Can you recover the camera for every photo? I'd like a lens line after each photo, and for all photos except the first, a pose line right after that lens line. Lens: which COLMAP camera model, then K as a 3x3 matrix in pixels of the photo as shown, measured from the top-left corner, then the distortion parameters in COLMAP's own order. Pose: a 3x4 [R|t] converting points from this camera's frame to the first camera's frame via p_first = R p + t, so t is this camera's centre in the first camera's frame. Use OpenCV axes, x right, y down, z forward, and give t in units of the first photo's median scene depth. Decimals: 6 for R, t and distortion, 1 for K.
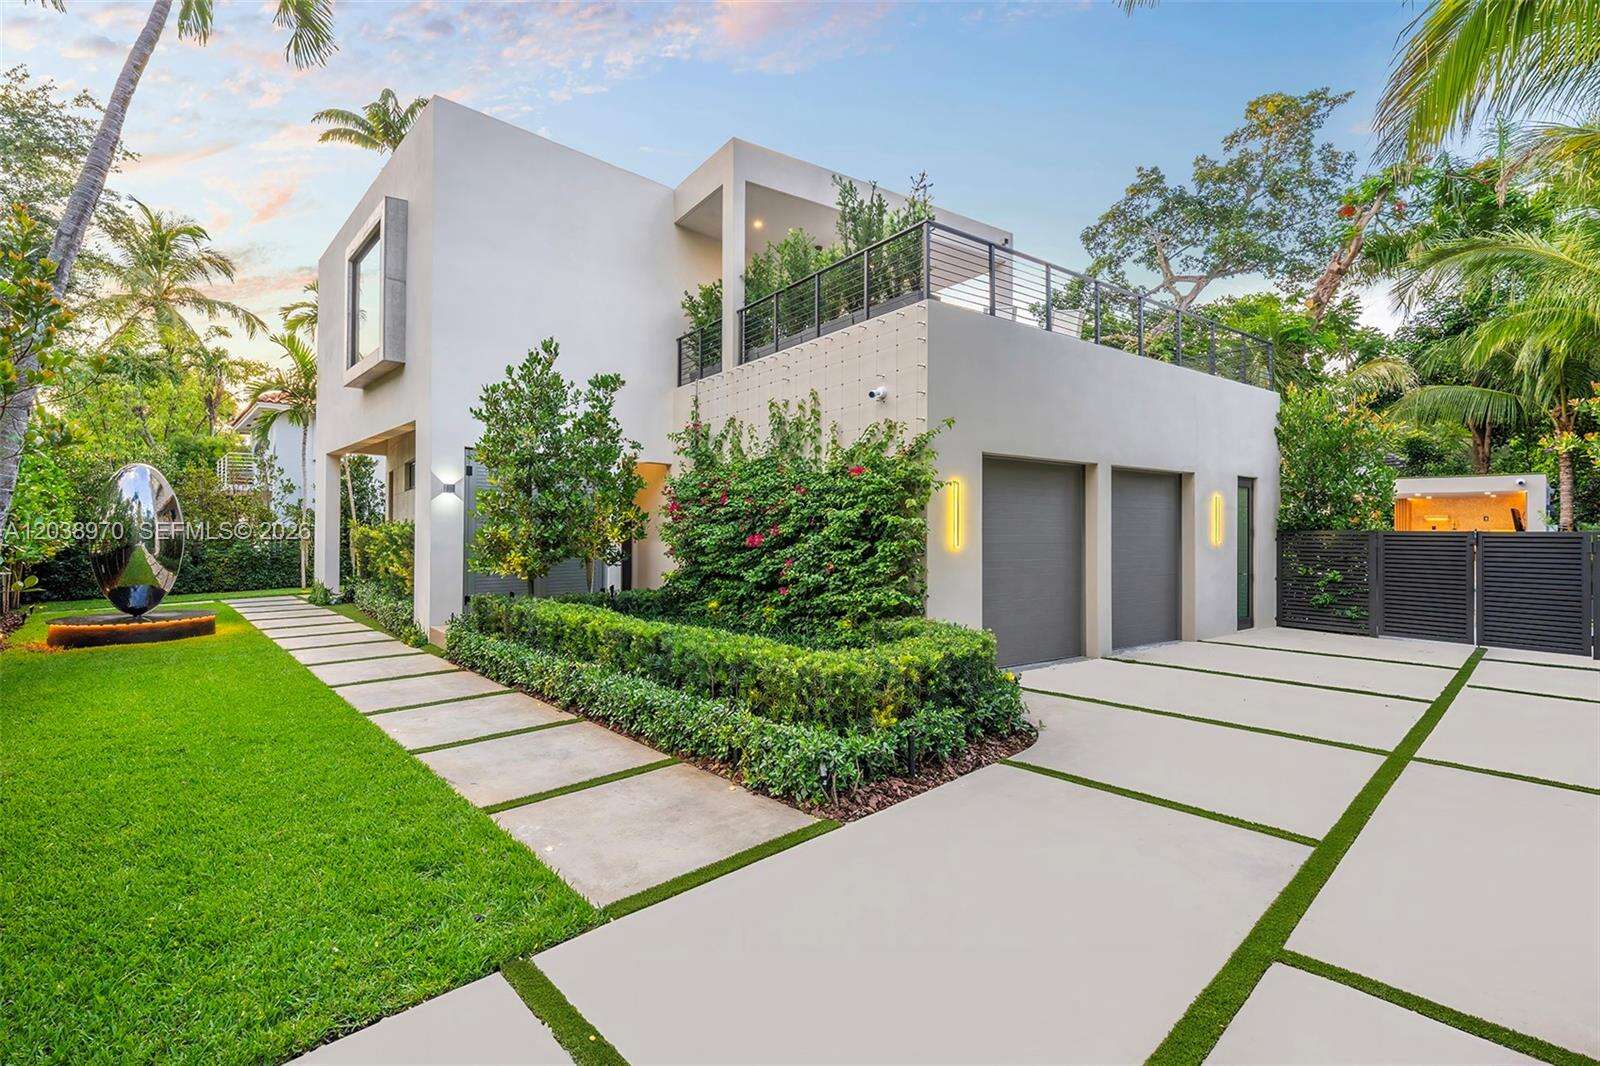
lens RADIAL K [[719.1, 0, 799.6], [0, 719.1, 519.3], [0, 0, 1]] dist [-0.003113, -0.000356]
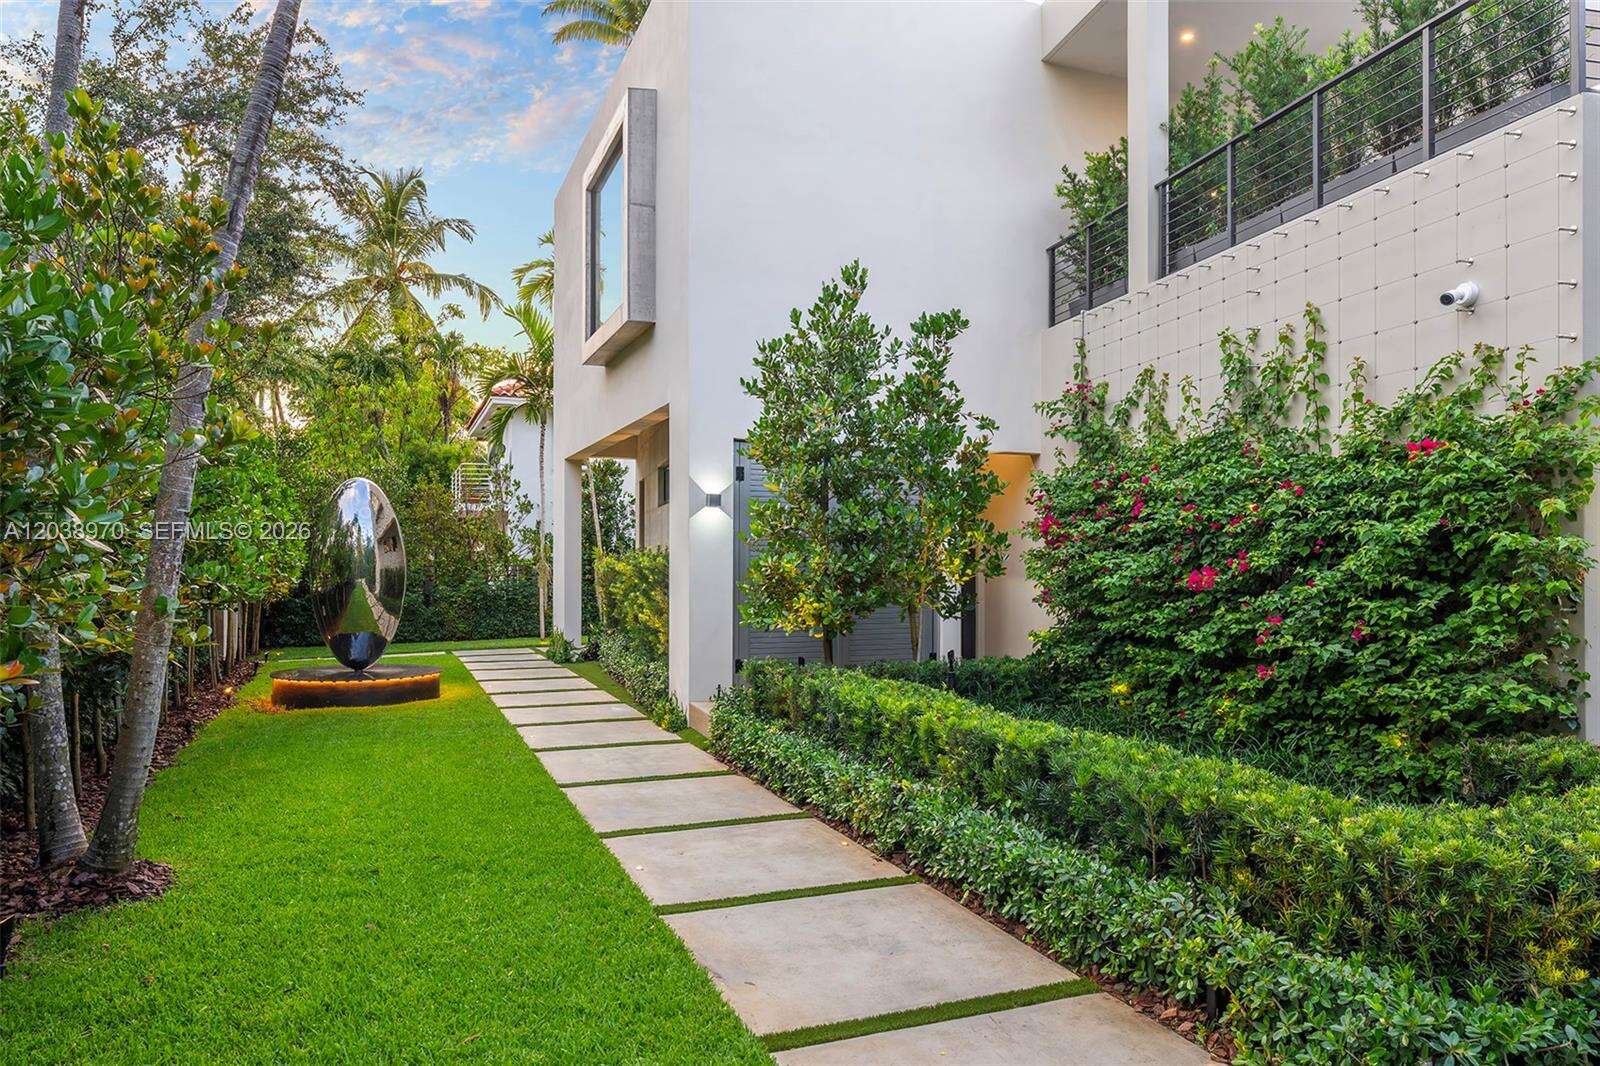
lens RADIAL K [[1060.1, 0, 800.0], [0, 1060.1, 533.0], [0, 0, 1]] dist [0.000123, 0.000783]
pose [[0.930230, -0.011273, -0.366803, -0.049266], [0.007409, 0.999901, -0.011942, 0.000430], [0.366901, 0.008391, 0.930222, 0.108807]]
